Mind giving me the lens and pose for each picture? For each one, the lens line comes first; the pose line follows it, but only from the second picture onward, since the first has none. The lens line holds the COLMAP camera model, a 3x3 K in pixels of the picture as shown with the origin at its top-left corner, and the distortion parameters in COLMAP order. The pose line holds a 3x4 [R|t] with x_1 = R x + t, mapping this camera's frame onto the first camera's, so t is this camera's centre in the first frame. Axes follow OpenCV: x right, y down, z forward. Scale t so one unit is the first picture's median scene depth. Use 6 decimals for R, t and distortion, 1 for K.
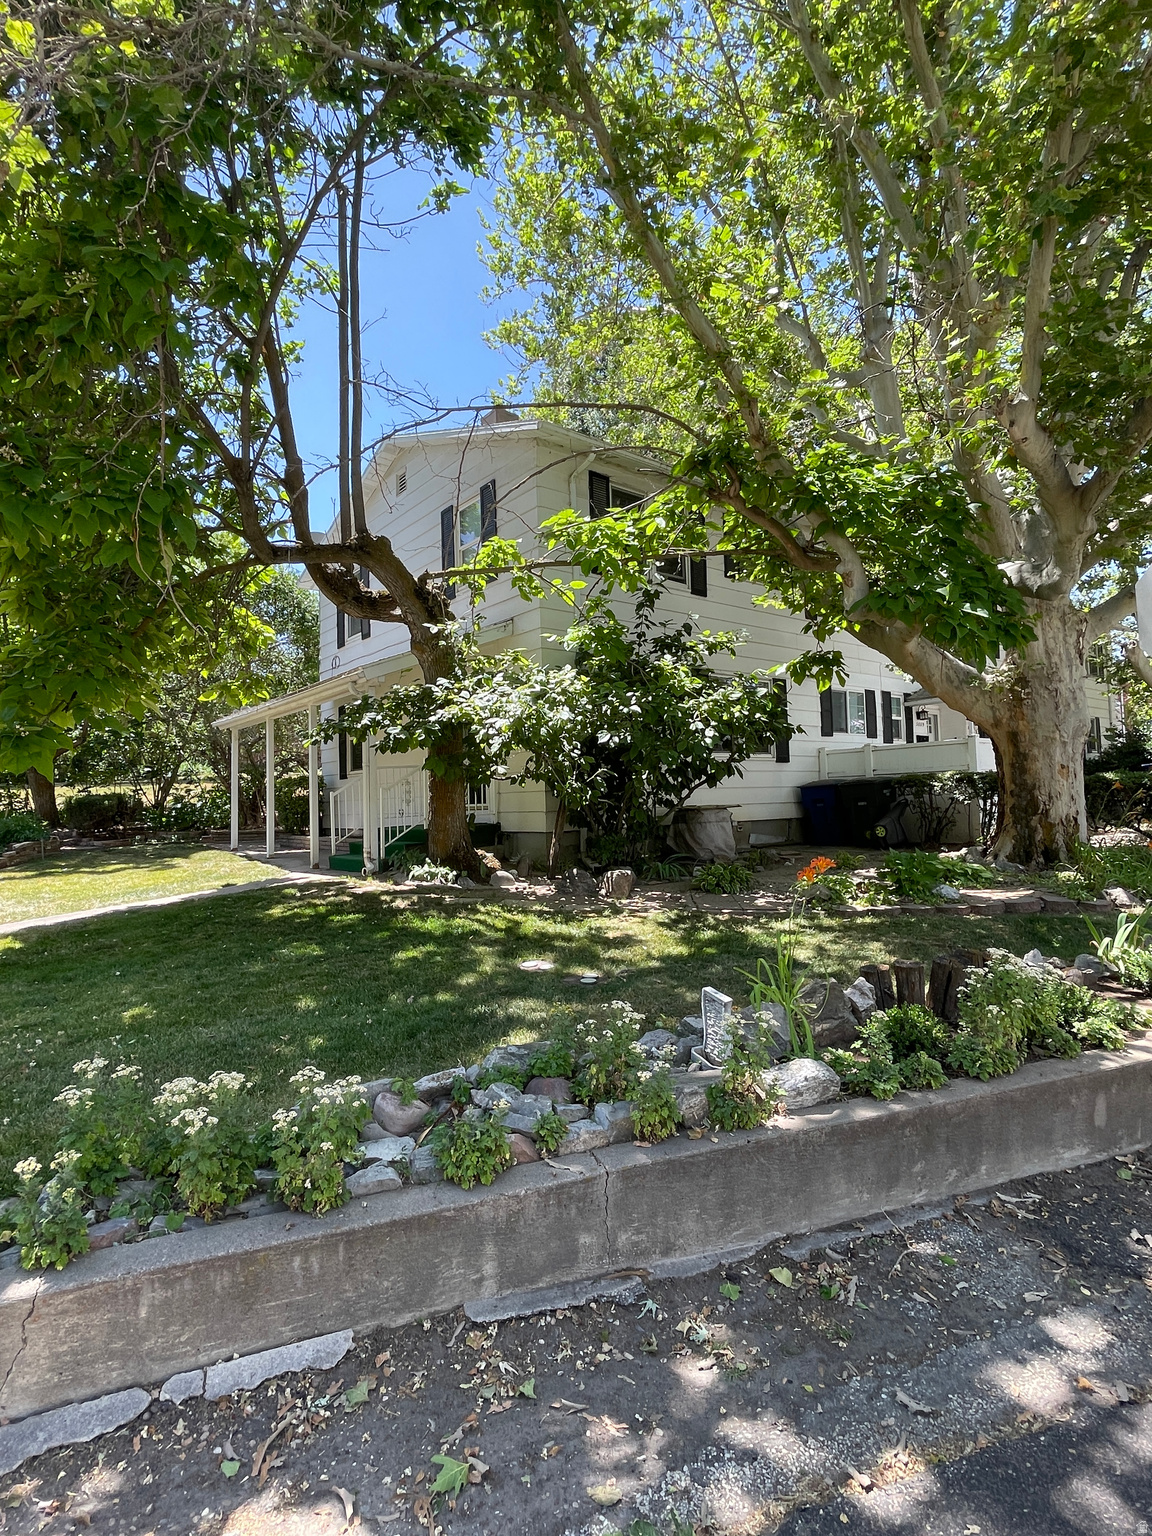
lens RADIAL K [[769.4, 0, 577.2], [0, 769.4, 766.7], [0, 0, 1]] dist [-0.000094, -0.000815]
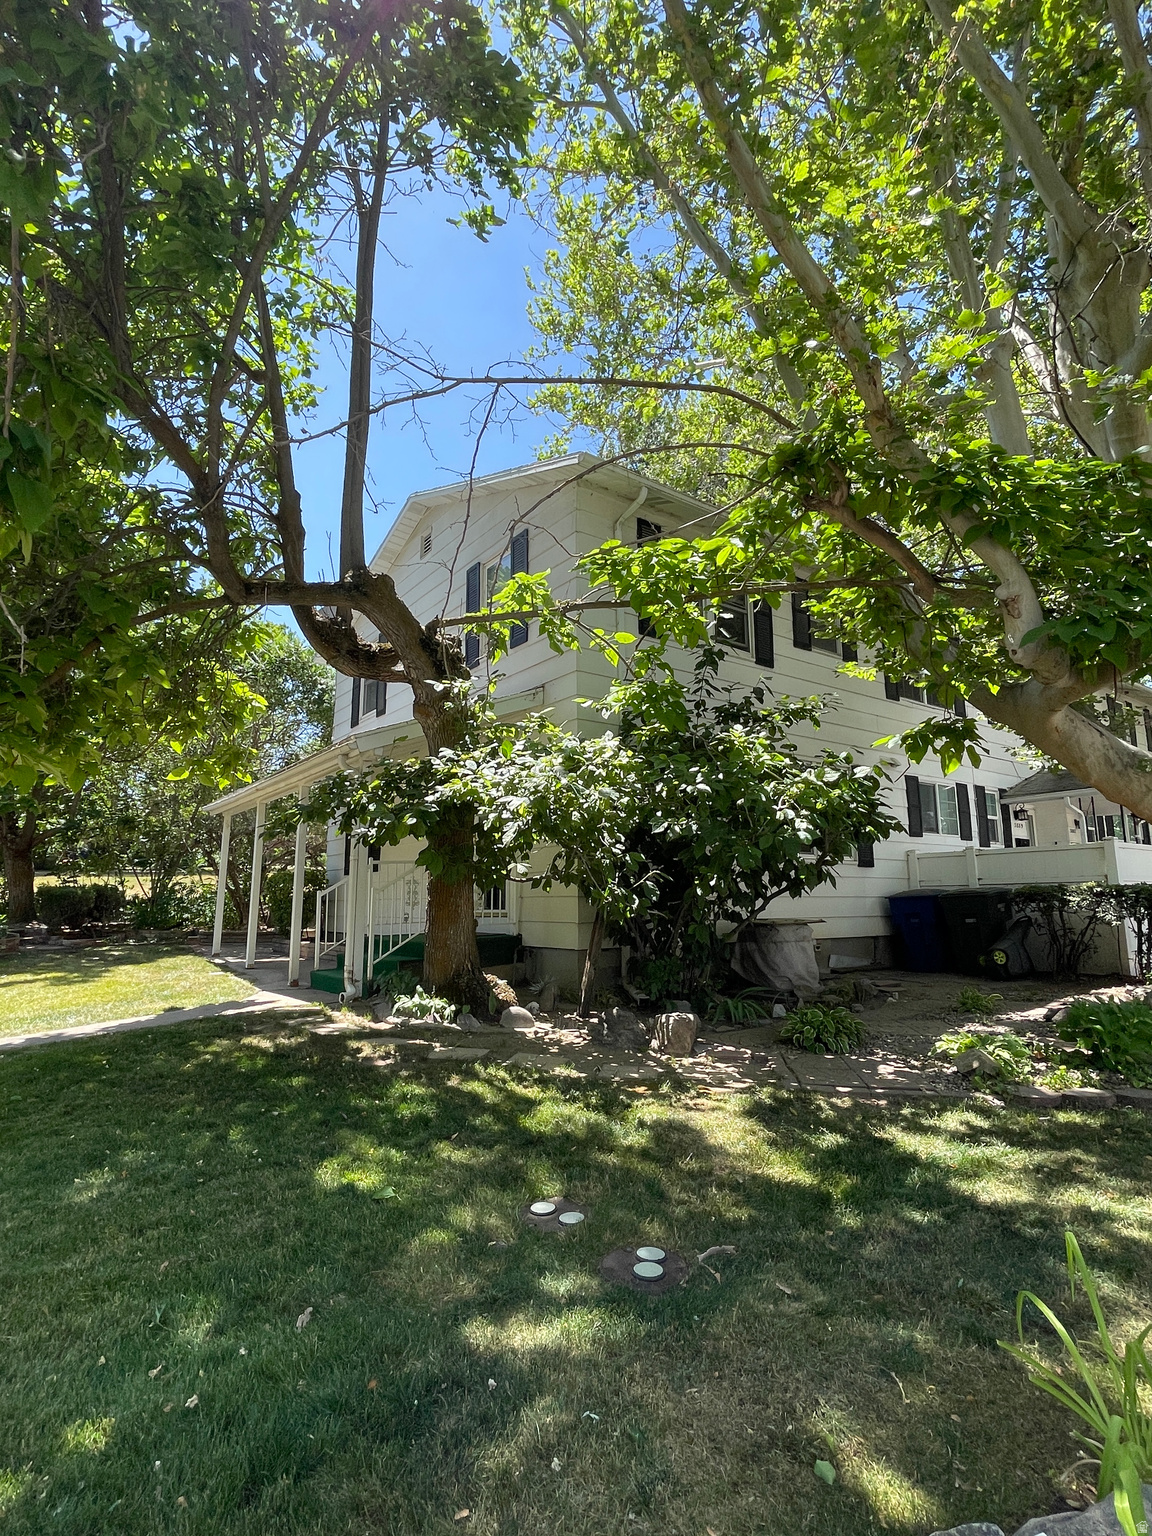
lens RADIAL K [[769.4, 0, 576.6], [0, 769.4, 763.0], [0, 0, 1]] dist [-0.000094, -0.000815]
pose [[0.998704, 0.015609, -0.048452, -0.007576], [-0.021923, 0.990920, -0.132655, 0.000251], [0.045941, 0.133545, 0.989977, 0.223195]]
